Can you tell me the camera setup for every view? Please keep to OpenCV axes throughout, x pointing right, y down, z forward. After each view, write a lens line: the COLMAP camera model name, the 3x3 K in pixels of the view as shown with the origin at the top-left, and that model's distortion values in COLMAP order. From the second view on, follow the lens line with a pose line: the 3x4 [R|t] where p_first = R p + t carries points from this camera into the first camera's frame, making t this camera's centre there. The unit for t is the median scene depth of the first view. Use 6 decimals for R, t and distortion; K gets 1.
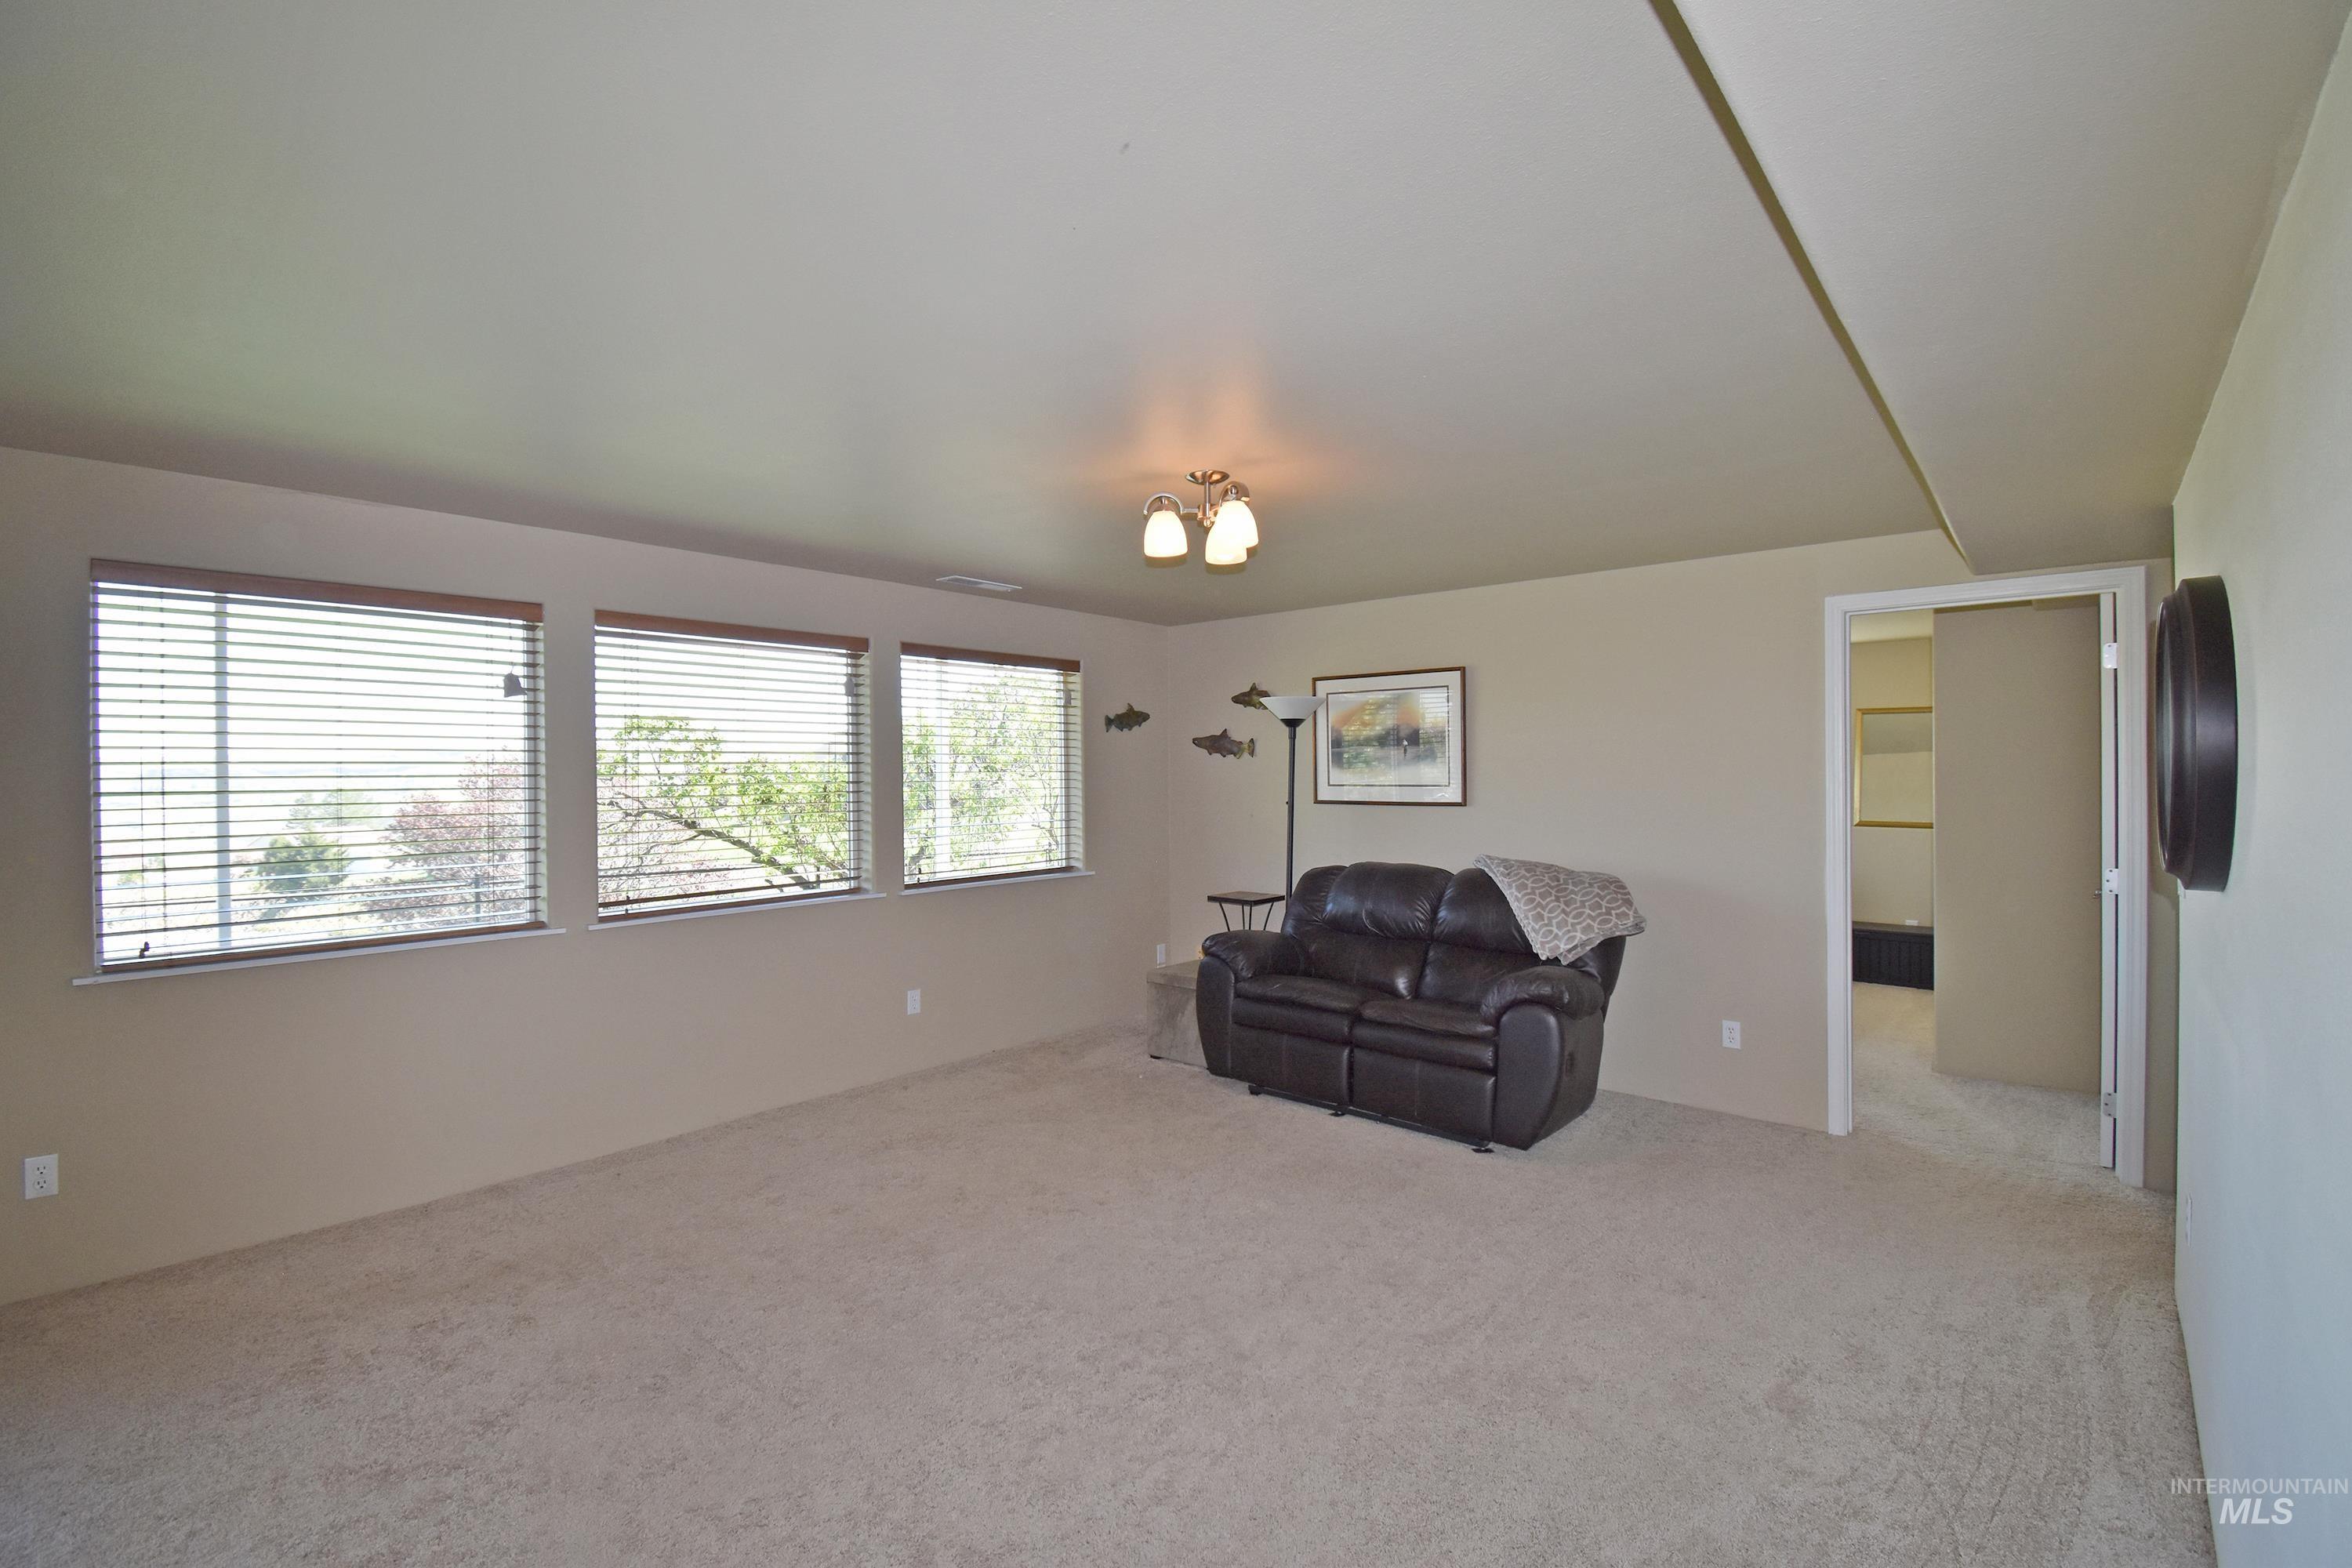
lens RADIAL K [[1050.0, 0, 1181.9], [0, 1050.0, 784.7], [0, 0, 1]] dist [0.006696, -0.010914]
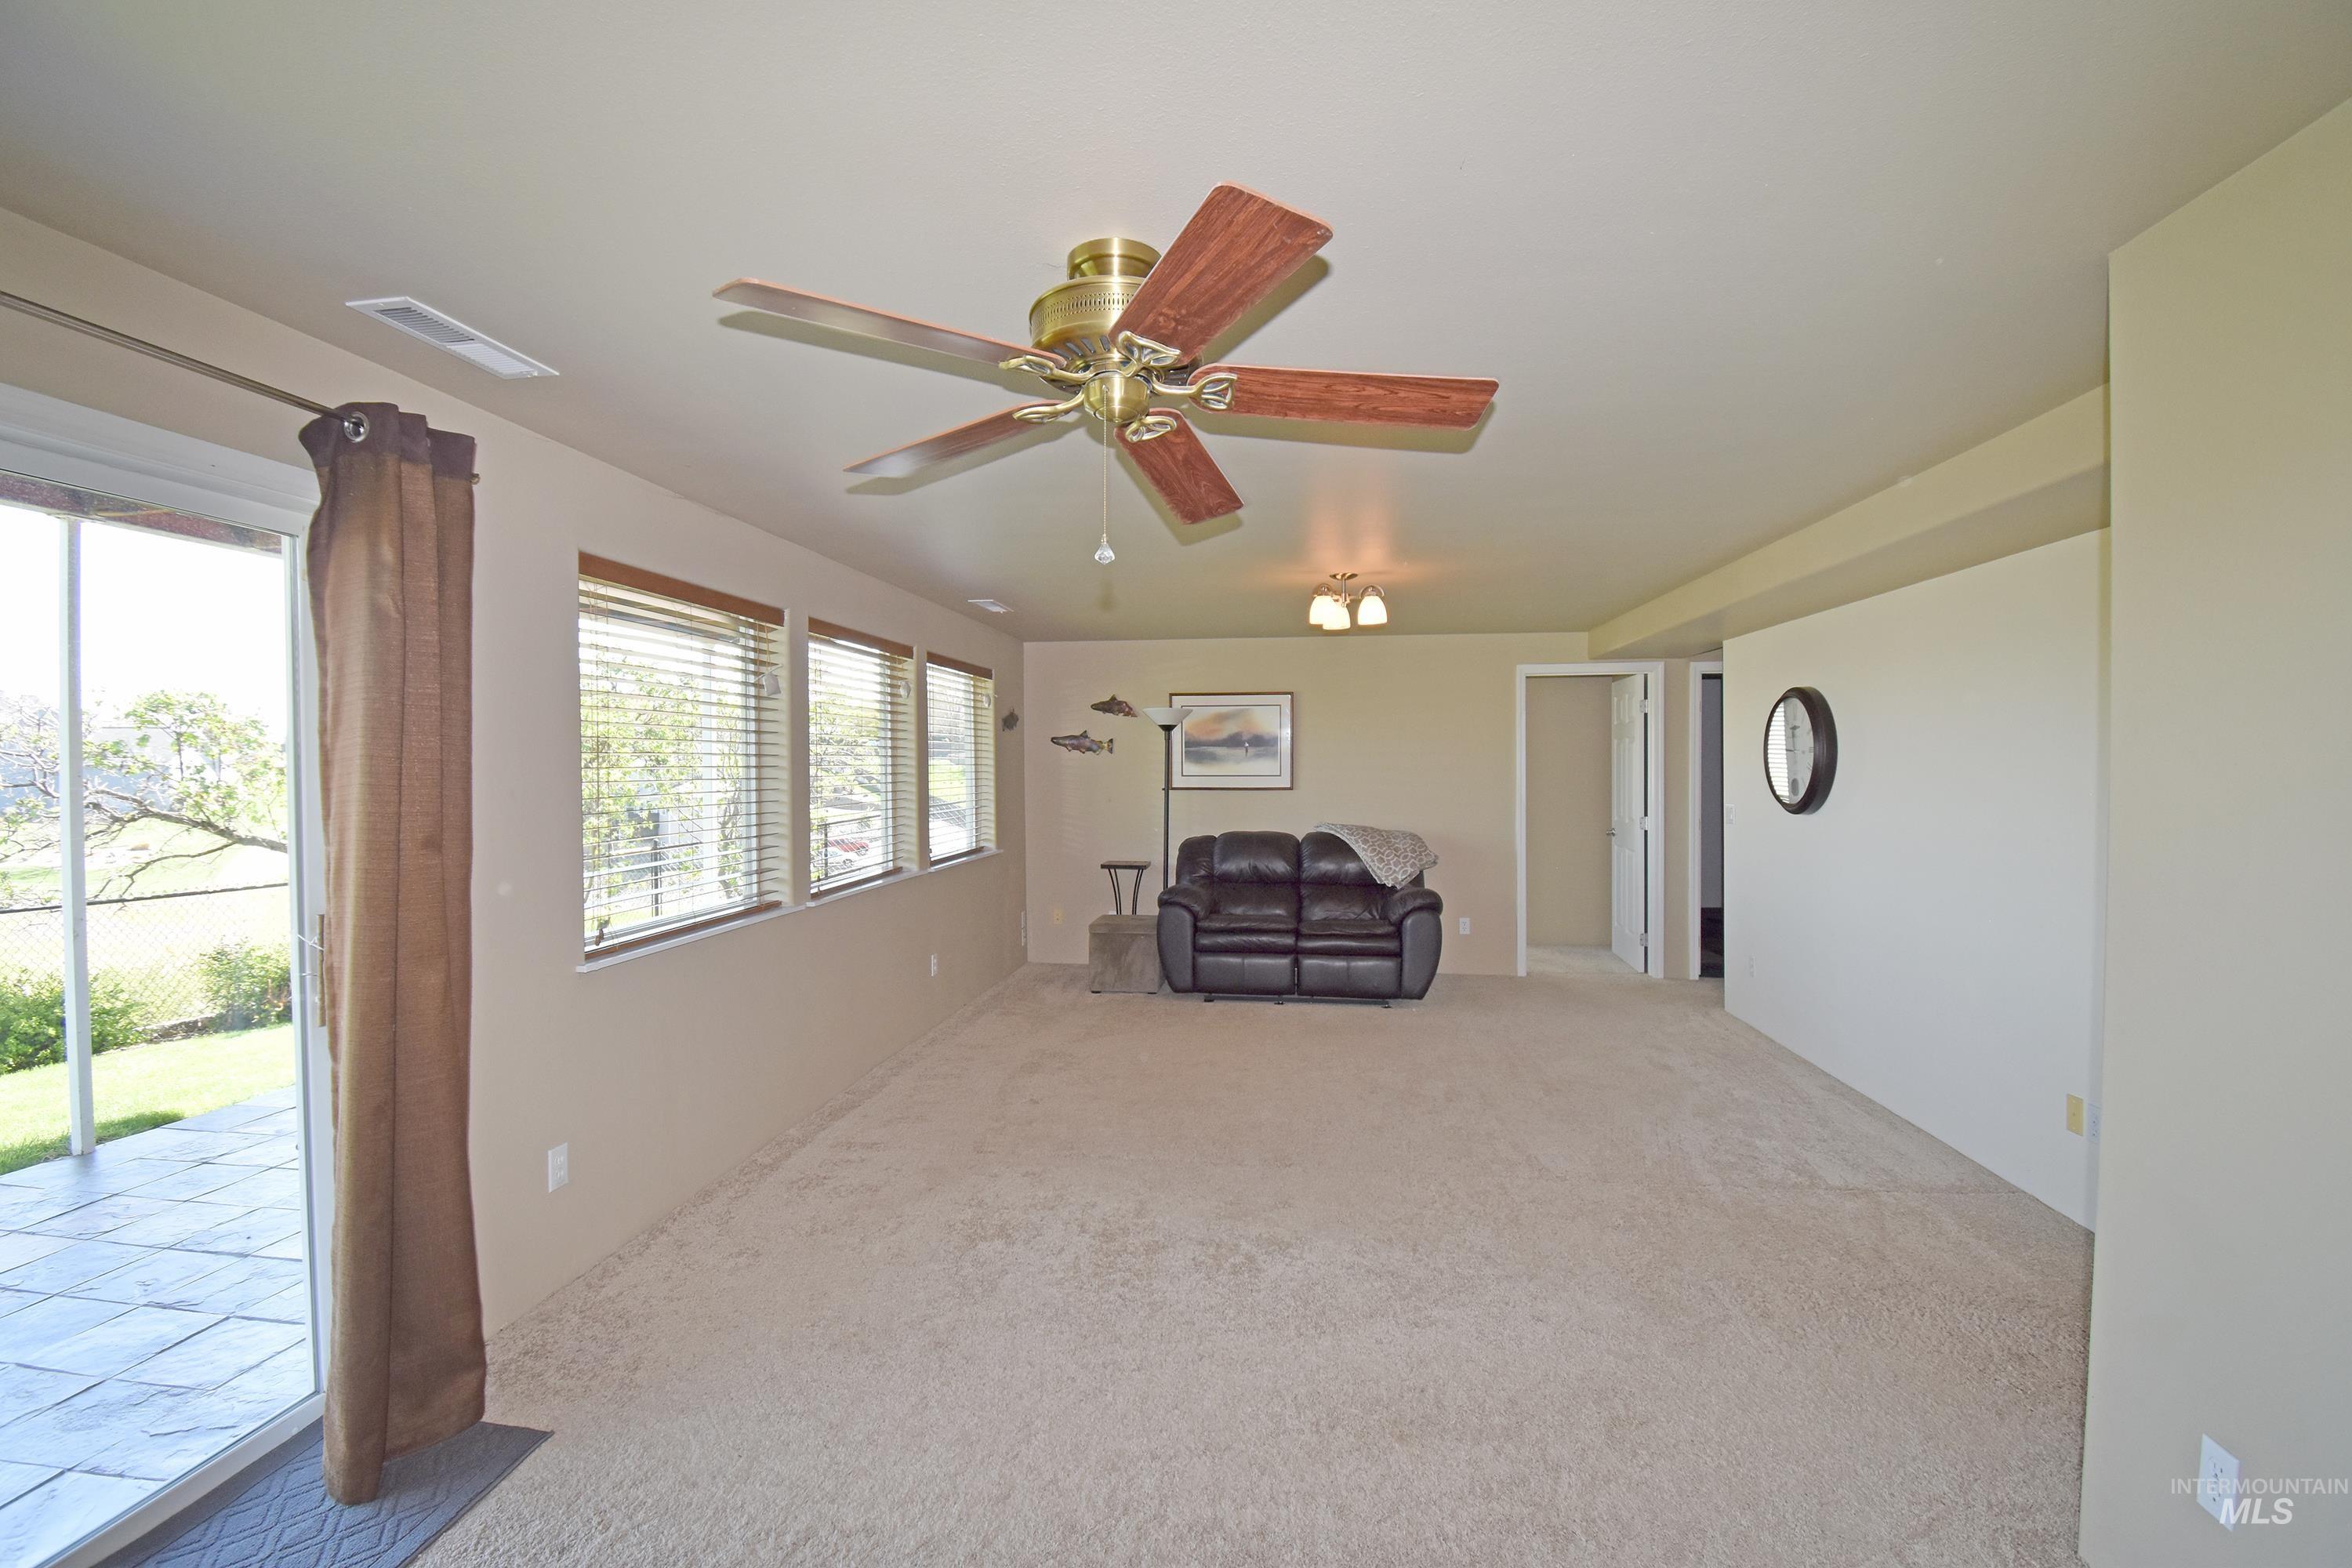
lens RADIAL K [[1050.0, 0, 1186.5], [0, 1050.0, 780.8], [0, 0, 1]] dist [0.006696, -0.010914]
pose [[0.835152, -0.005021, 0.549997, -0.601210], [0.004601, 0.999987, 0.002143, 0.004116], [-0.550000, 0.000740, 0.835164, -0.103759]]
